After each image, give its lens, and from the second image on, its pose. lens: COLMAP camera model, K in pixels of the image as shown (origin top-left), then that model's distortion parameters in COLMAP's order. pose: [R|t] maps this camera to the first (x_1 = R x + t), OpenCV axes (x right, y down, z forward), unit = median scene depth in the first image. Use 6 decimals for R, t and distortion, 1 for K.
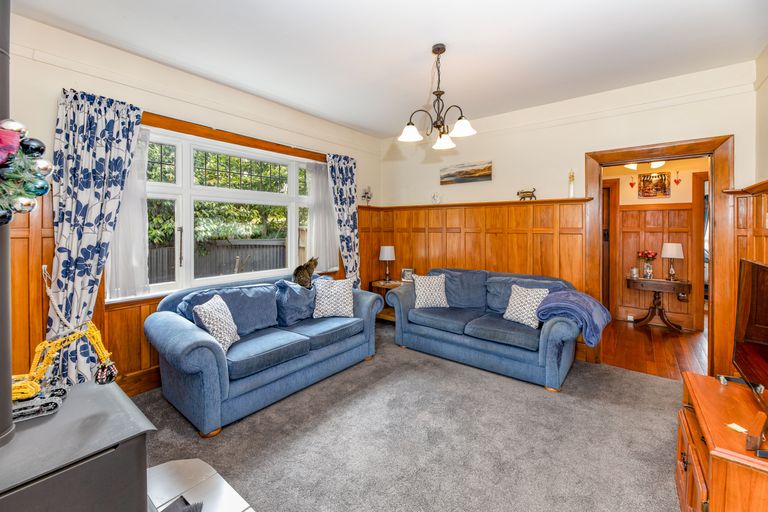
lens RADIAL K [[317.1, 0, 382.1], [0, 317.1, 230.9], [0, 0, 1]] dist [-0.000332, 0.000369]
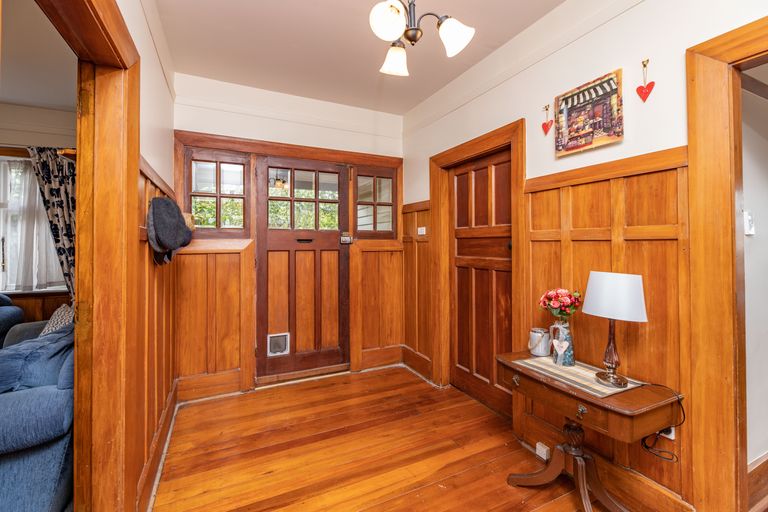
lens RADIAL K [[317.1, 0, 364.7], [0, 317.1, 239.5], [0, 0, 1]] dist [-0.000332, 0.000369]
pose [[0.888987, -0.008111, -0.457861, 1.123495], [-0.002684, 0.999734, -0.022921, 0.012441], [0.457925, 0.021606, 0.888728, 0.782892]]
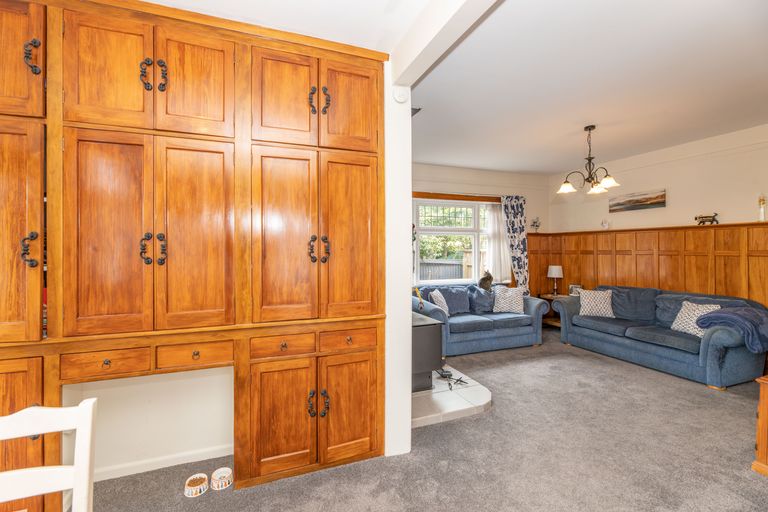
lens RADIAL K [[317.1, 0, 358.4], [0, 317.1, 250.2], [0, 0, 1]] dist [-0.000332, 0.000369]
pose [[0.844825, -0.002336, -0.535038, 0.040428], [-0.003432, 0.999946, -0.009786, 0.004260], [0.535032, 0.010104, 0.844772, -0.553727]]
